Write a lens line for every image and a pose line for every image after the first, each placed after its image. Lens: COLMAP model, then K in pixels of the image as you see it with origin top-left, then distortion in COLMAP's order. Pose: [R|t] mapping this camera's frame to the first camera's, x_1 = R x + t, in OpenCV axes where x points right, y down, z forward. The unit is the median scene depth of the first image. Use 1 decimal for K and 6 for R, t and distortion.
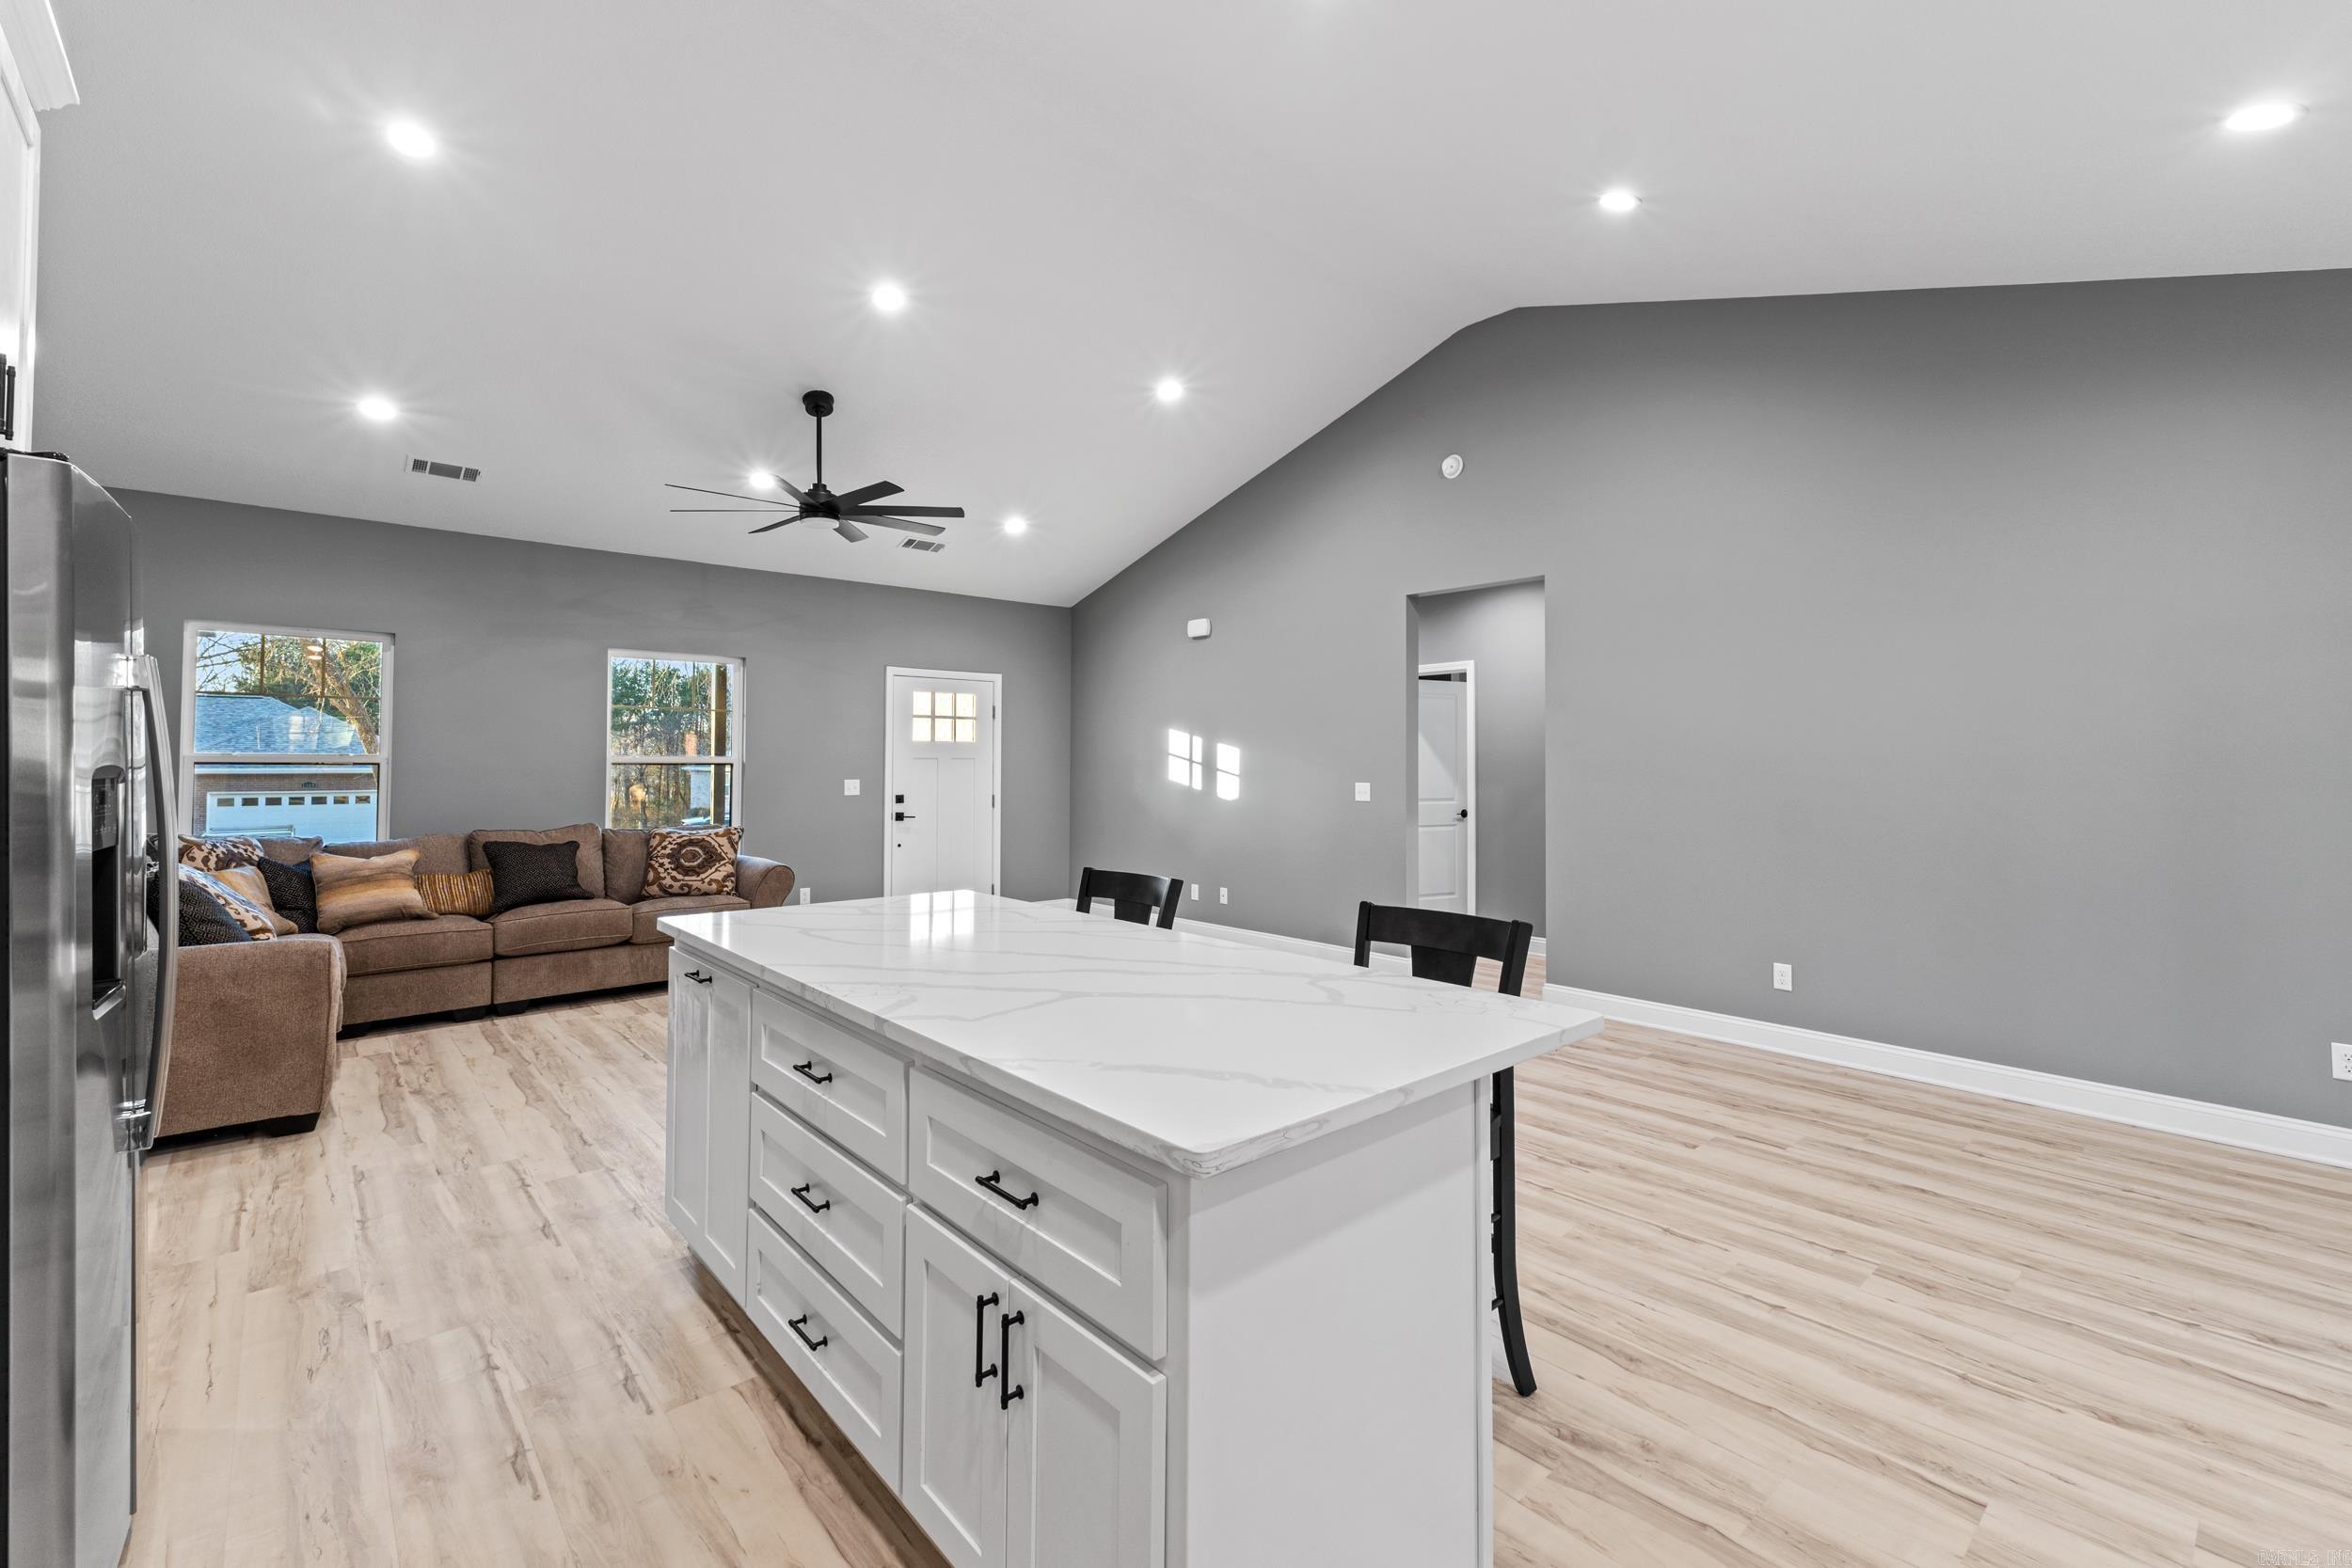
lens RADIAL K [[1006.4, 0, 1188.4], [0, 1006.4, 743.4], [0, 0, 1]] dist [0.005193, -0.001279]
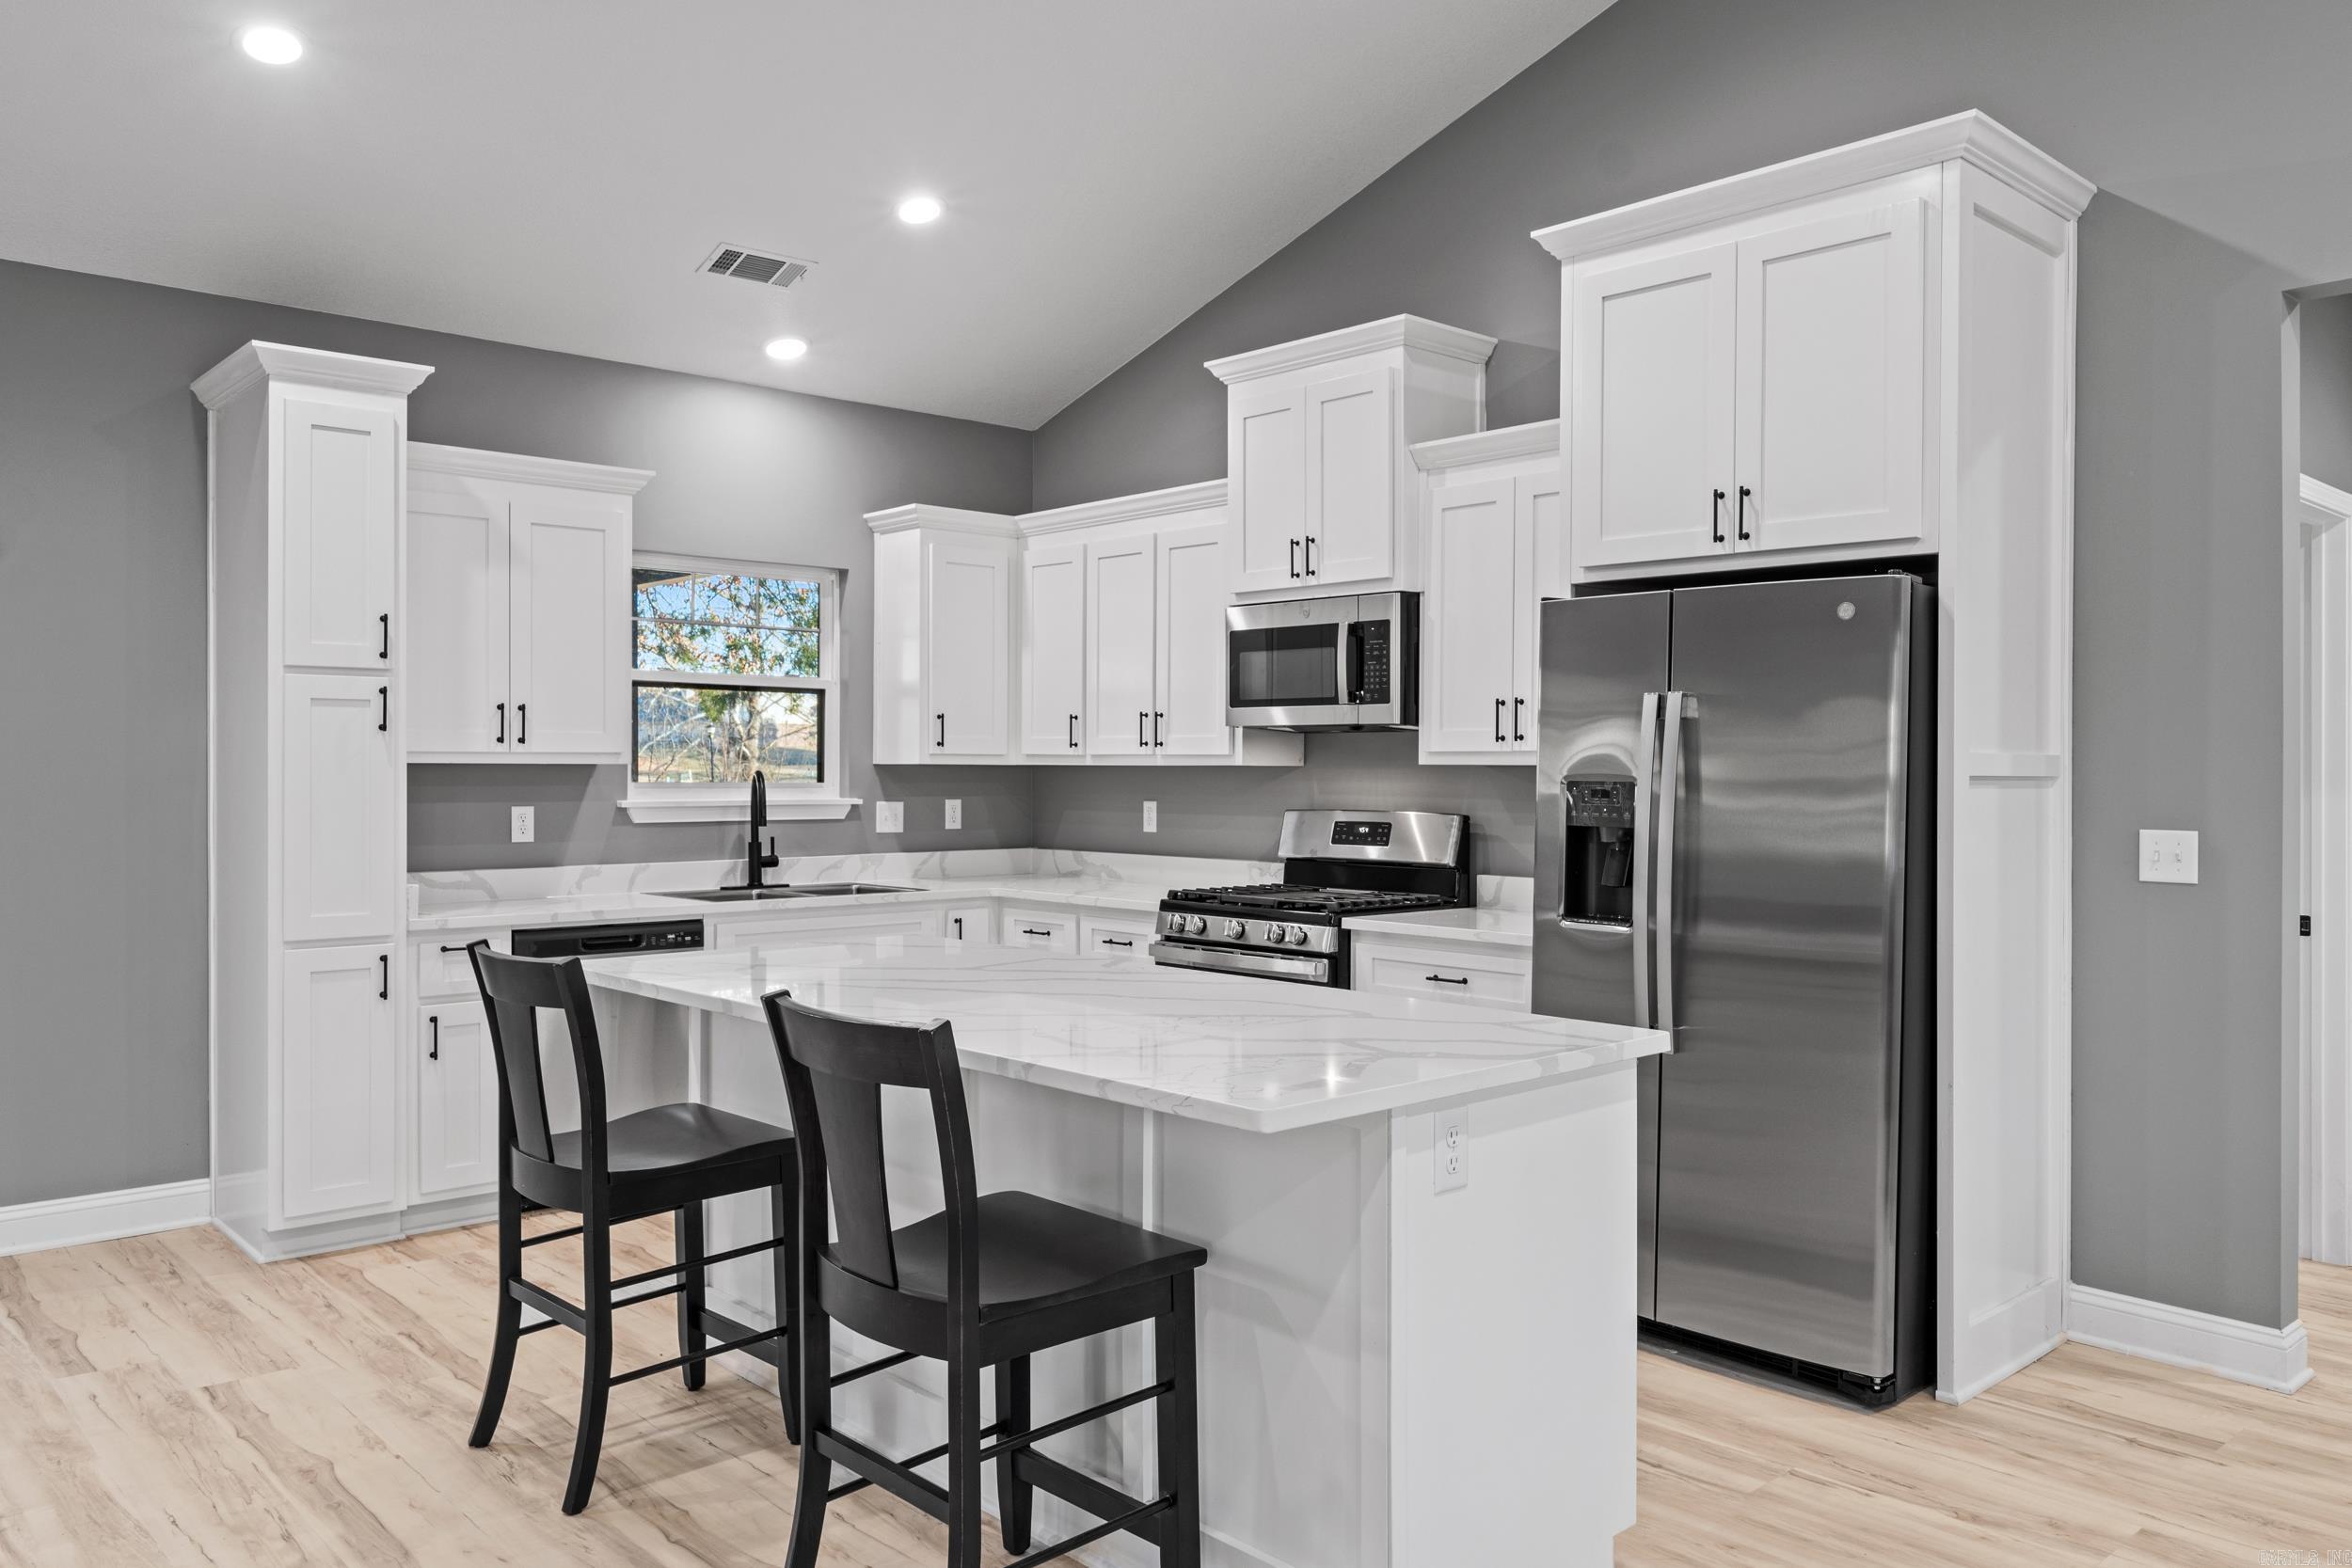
lens RADIAL K [[1693.7, 0, 1183.1], [0, 1693.7, 777.4], [0, 0, 1]] dist [0.003701, -0.005609]
pose [[-0.999893, -0.004483, -0.013952, -0.229934], [-0.004301, 0.999905, -0.013078, 0.037341], [0.014009, -0.013016, -0.999817, 2.057878]]
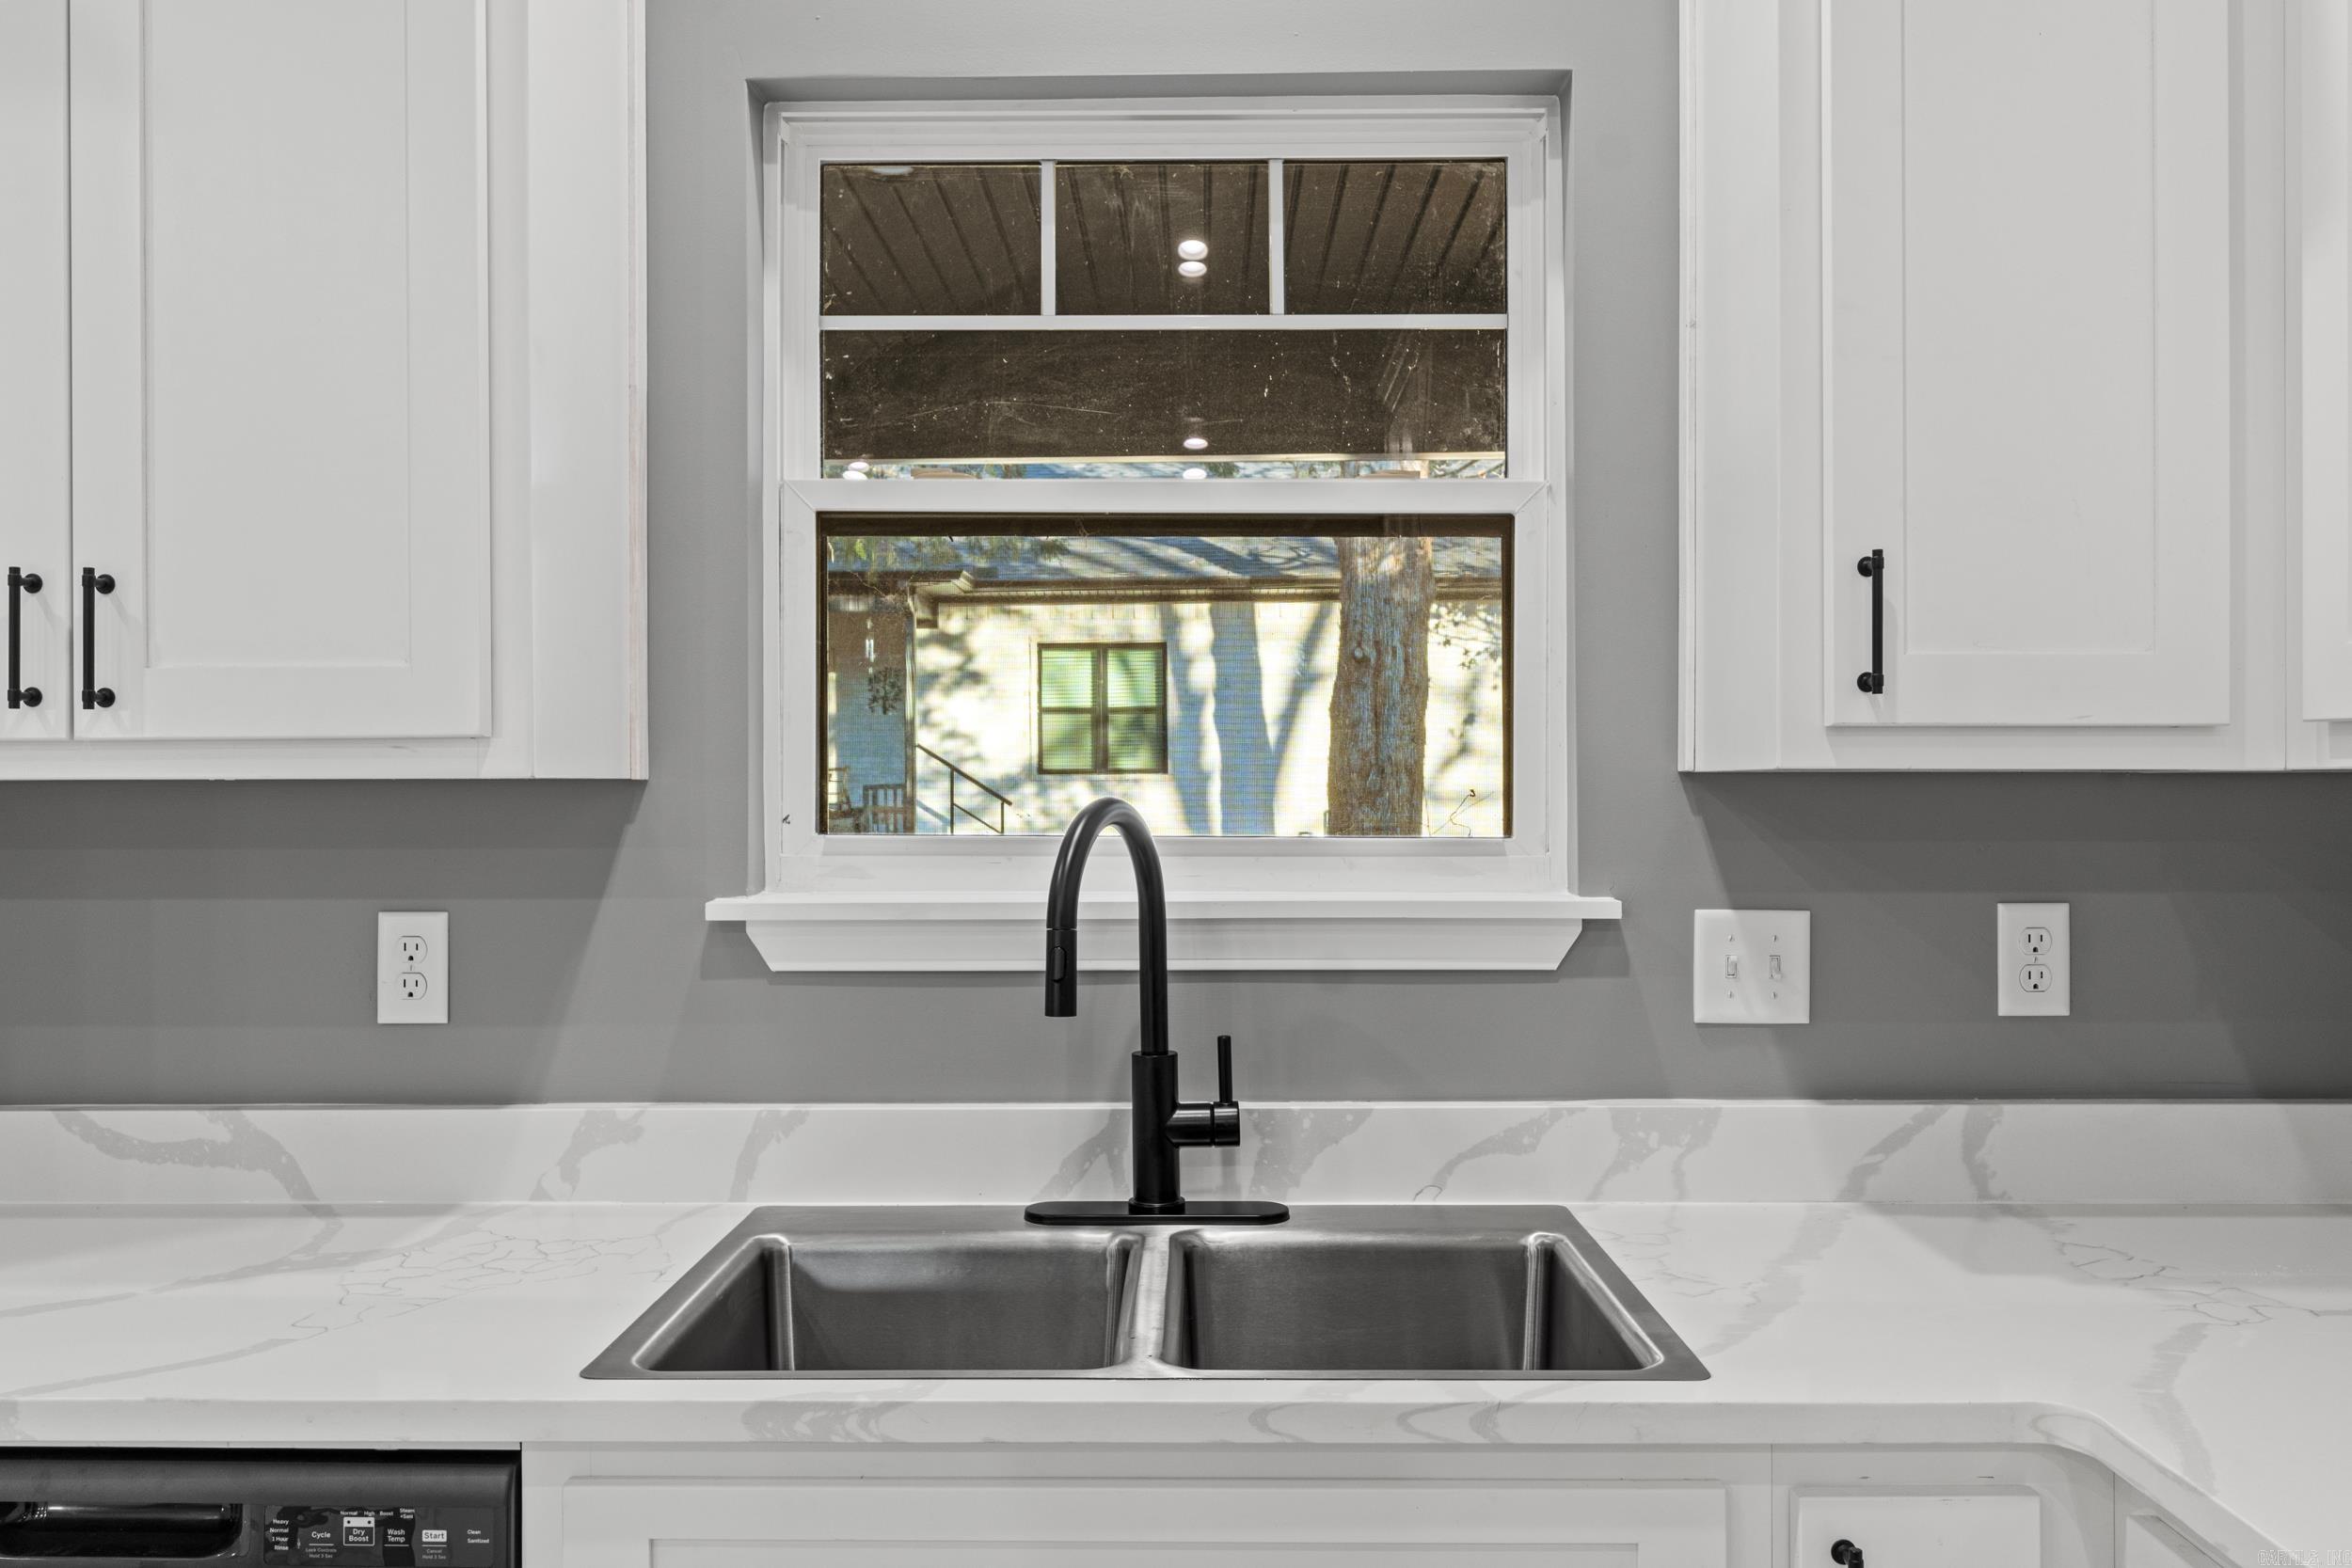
lens RADIAL K [[1845.6, 0, 1174.3], [0, 1845.6, 791.3], [0, 0, 1]] dist [0.005879, 0.000189]
pose [[-0.737861, -0.002701, 0.674947, -0.162689], [-0.010118, 0.999924, -0.007059, 0.003409], [-0.674876, -0.012038, -0.737833, 0.300777]]
